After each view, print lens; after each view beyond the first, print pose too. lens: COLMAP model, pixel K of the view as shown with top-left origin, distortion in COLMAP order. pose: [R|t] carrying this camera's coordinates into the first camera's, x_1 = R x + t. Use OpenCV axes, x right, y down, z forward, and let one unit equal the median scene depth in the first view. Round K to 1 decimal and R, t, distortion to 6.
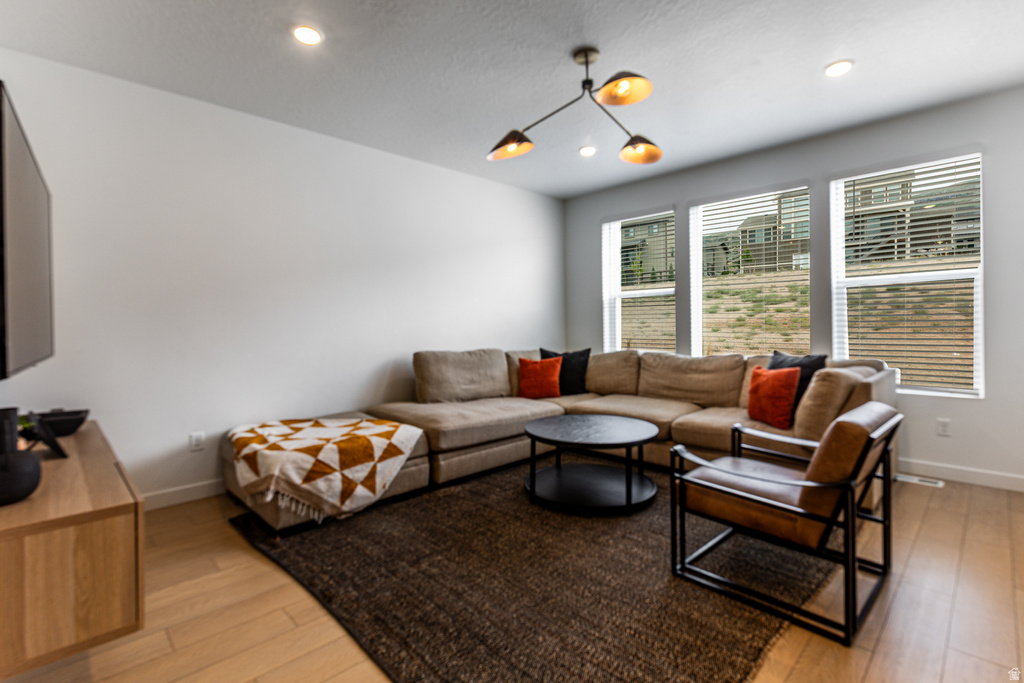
lens RADIAL K [[482.9, 0, 508.1], [0, 482.9, 320.7], [0, 0, 1]] dist [0.001063, -0.000161]
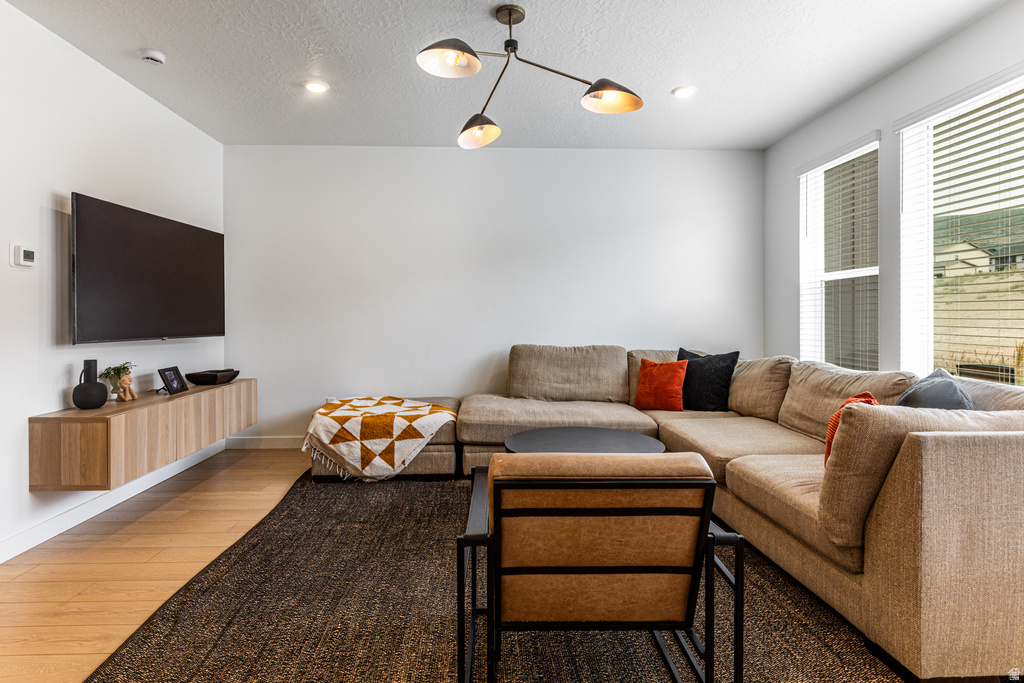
lens RADIAL K [[546.0, 0, 512.0], [0, 546.0, 316.7], [0, 0, 1]] dist [-0.000008, 0.000470]
pose [[0.738439, 0.008754, -0.674264, 0.789665], [-0.001641, 0.999936, 0.011186, -0.007587], [0.674318, -0.007154, 0.738406, 0.252031]]
